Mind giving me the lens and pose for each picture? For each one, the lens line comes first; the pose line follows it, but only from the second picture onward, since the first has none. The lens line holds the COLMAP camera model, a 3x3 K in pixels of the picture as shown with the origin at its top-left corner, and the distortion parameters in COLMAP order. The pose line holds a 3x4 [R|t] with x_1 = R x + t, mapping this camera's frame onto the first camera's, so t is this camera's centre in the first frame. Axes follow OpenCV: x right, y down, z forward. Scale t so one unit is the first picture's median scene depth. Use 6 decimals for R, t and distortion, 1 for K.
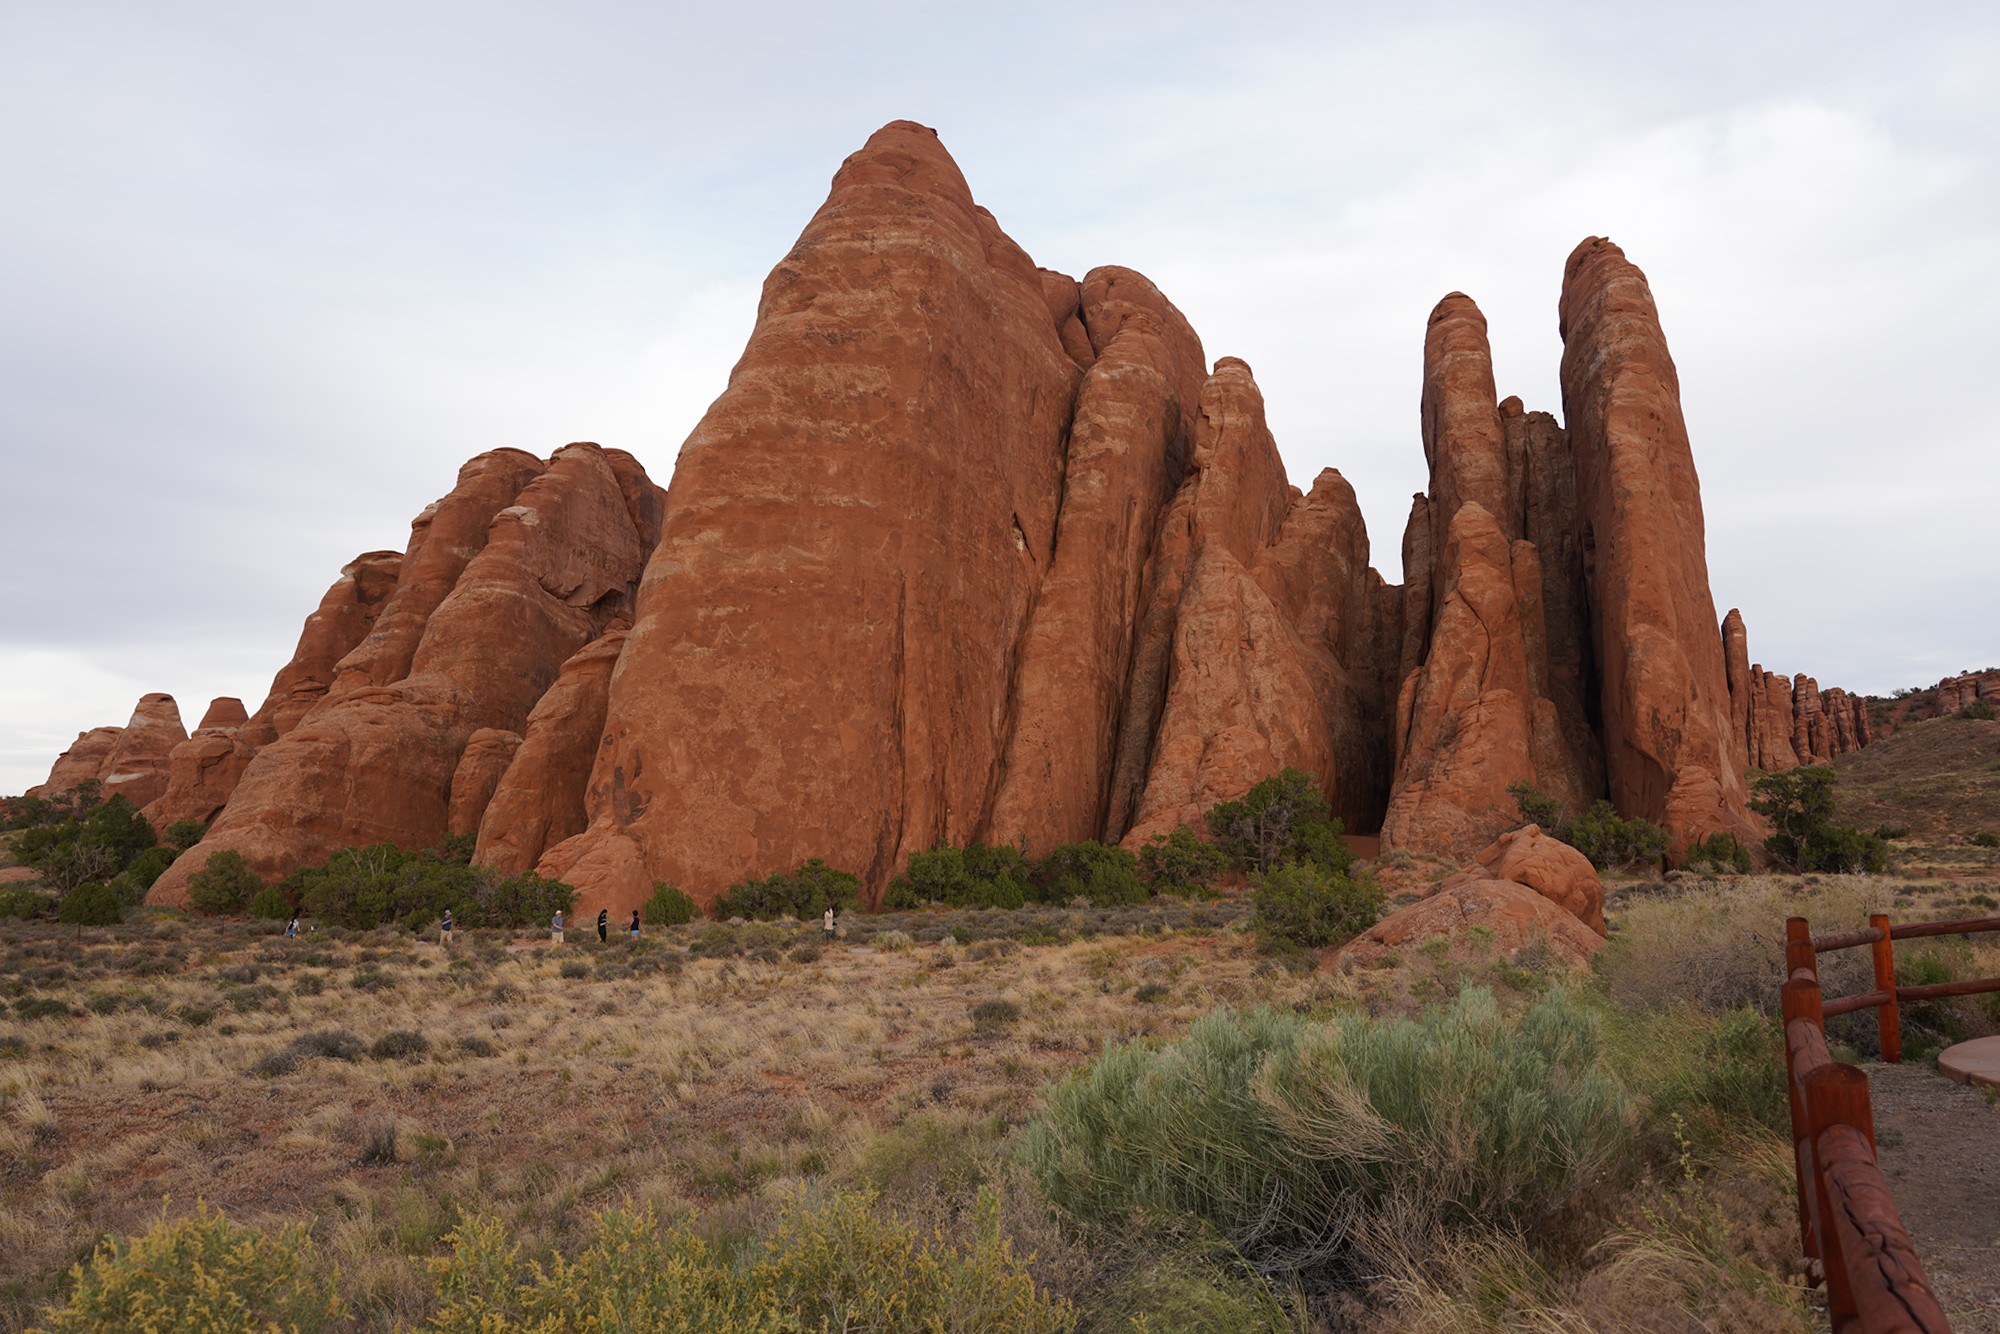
lens RADIAL K [[1560.7, 0, 1034.9], [0, 1560.7, 663.1], [0, 0, 1]] dist [0.011166, 0.003165]
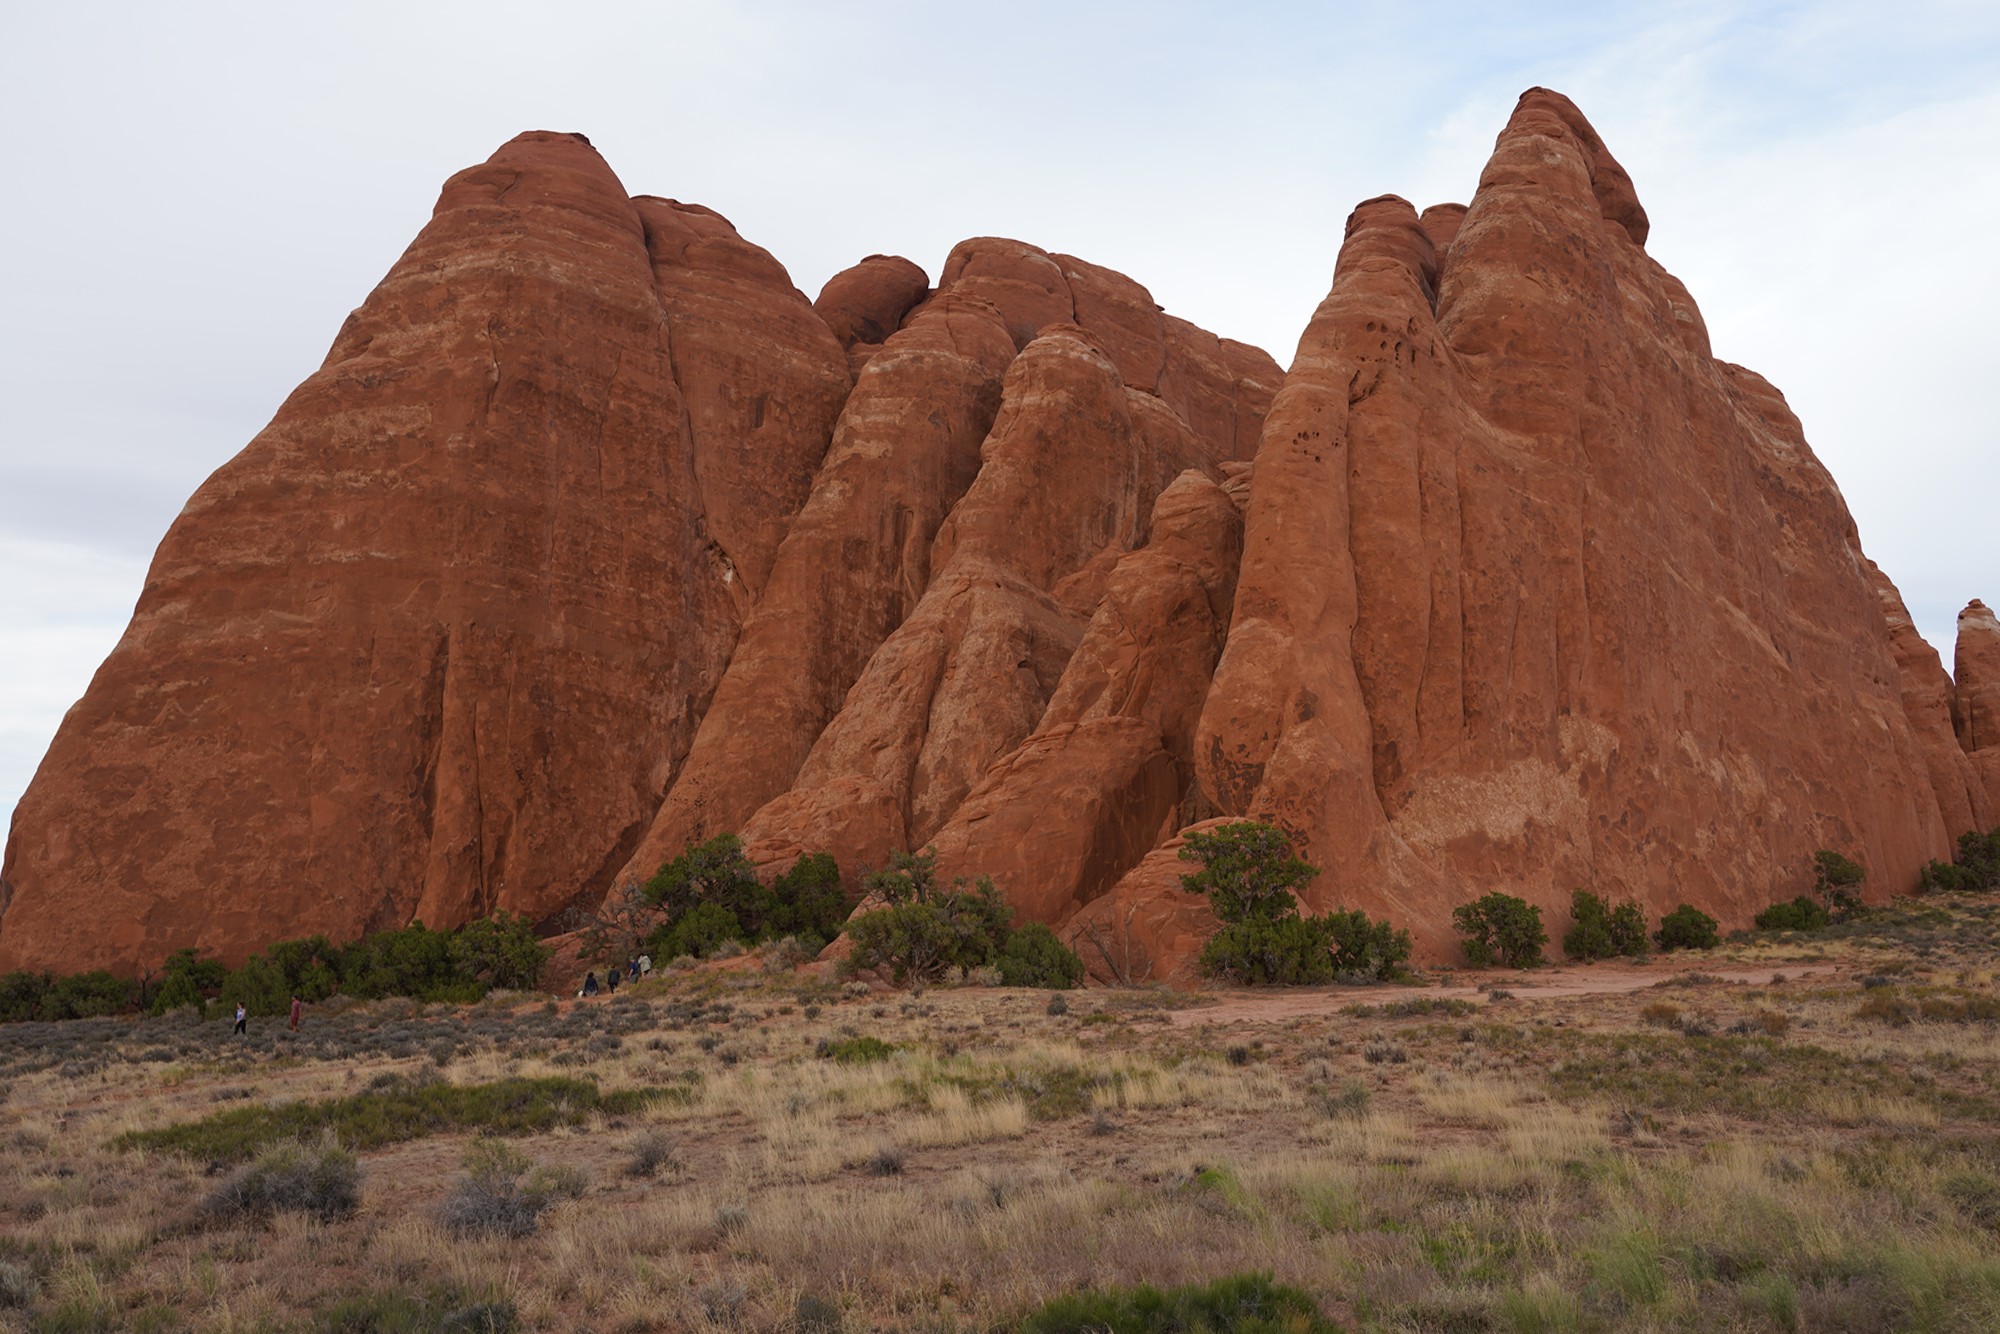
lens RADIAL K [[1598.4, 0, 981.9], [0, 1598.4, 678.2], [0, 0, 1]] dist [0.002896, 0.022269]
pose [[0.908862, -0.061766, -0.412499, 0.582028], [0.060425, 0.998039, -0.016308, 0.007129], [0.412698, -0.010104, 0.910812, 0.271776]]
